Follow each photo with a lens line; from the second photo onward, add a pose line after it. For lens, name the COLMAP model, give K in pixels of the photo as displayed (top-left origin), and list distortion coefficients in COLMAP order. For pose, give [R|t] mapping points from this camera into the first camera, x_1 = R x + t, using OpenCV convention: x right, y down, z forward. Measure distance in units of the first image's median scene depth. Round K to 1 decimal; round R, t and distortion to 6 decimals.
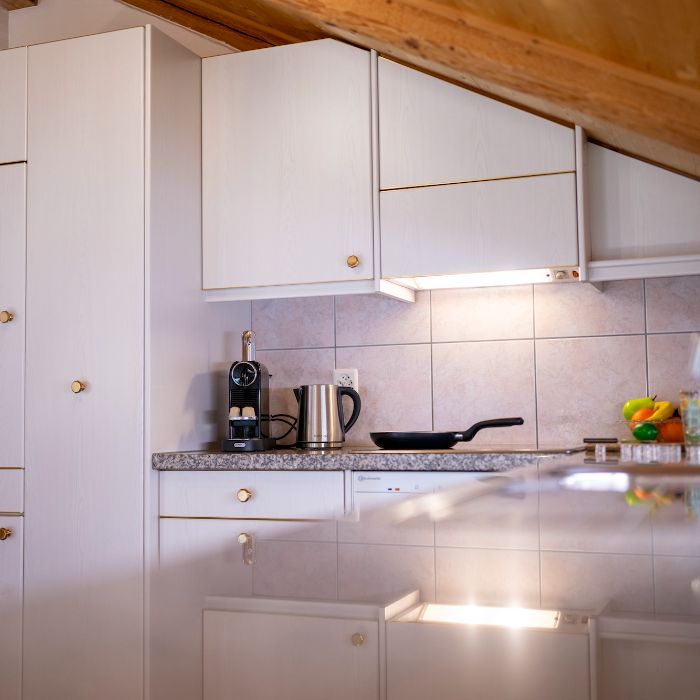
lens RADIAL K [[1001.0, 0, 350.0], [0, 1001.0, 350.0], [0, 0, 1]] dist [-0.012560, -0.009204]
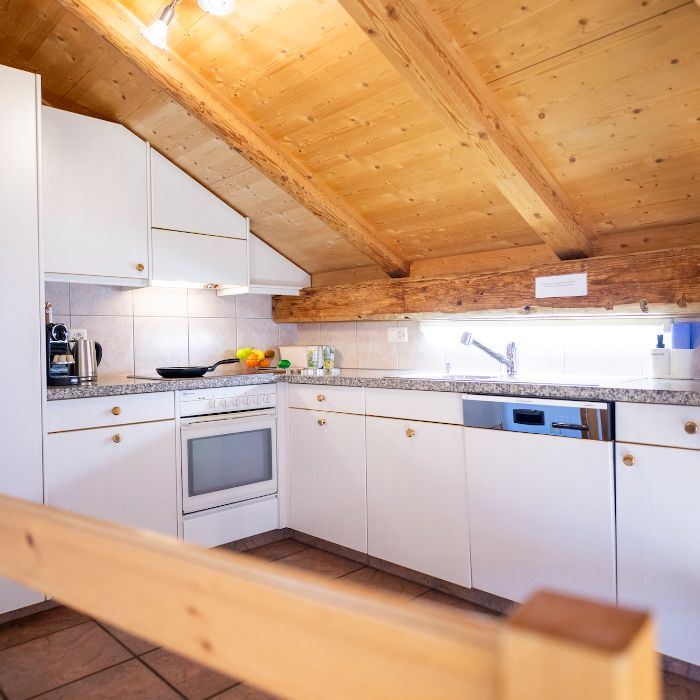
lens RADIAL K [[585.6, 0, 350.0], [0, 585.6, 350.0], [0, 0, 1]] dist [-0.013381, -0.008229]
pose [[0.428749, -0.004652, 0.903412, -0.706554], [-0.049394, 0.998370, 0.028583, 0.004051], [-0.902072, -0.056878, 0.427821, 0.250973]]
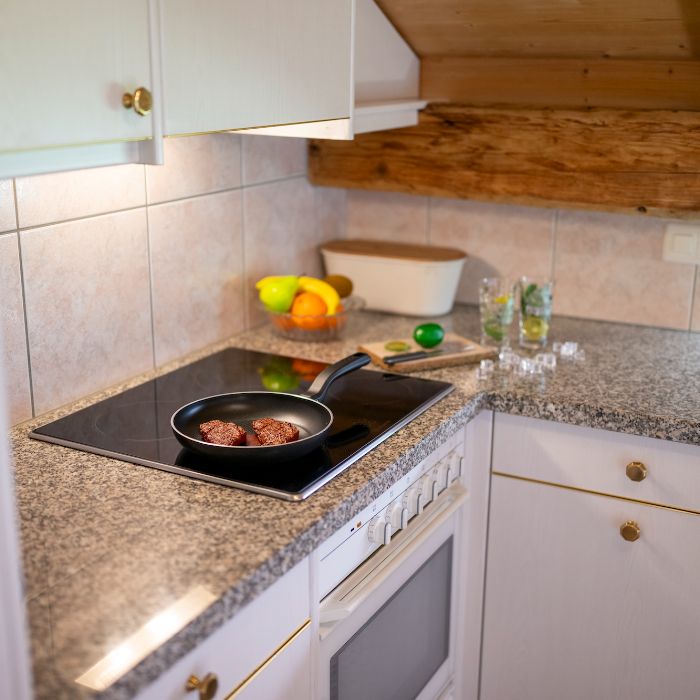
lens RADIAL K [[982.8, 0, 350.0], [0, 982.8, 350.0], [0, 0, 1]] dist [-0.035083, 0.013100]
pose [[0.131718, -0.262659, 0.955856, -0.417875], [-0.075877, 0.958757, 0.273912, -0.104696], [-0.988379, -0.108606, 0.106356, 0.822077]]
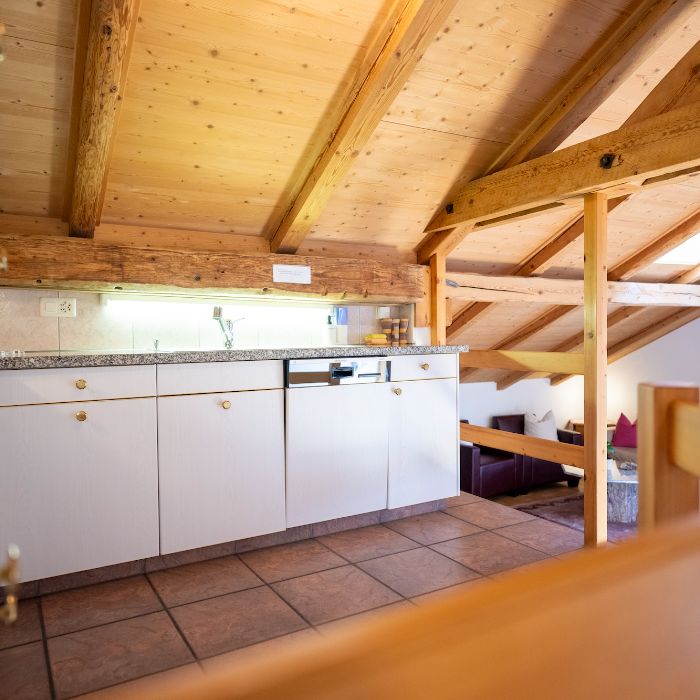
lens RADIAL K [[585.6, 0, 350.0], [0, 585.6, 350.0], [0, 0, 1]] dist [-0.013381, -0.008229]
pose [[-0.780632, 0.001708, 0.624988, -0.572808], [-0.021155, 0.999351, -0.029155, 0.084674], [-0.624633, -0.035980, -0.780089, 1.069348]]
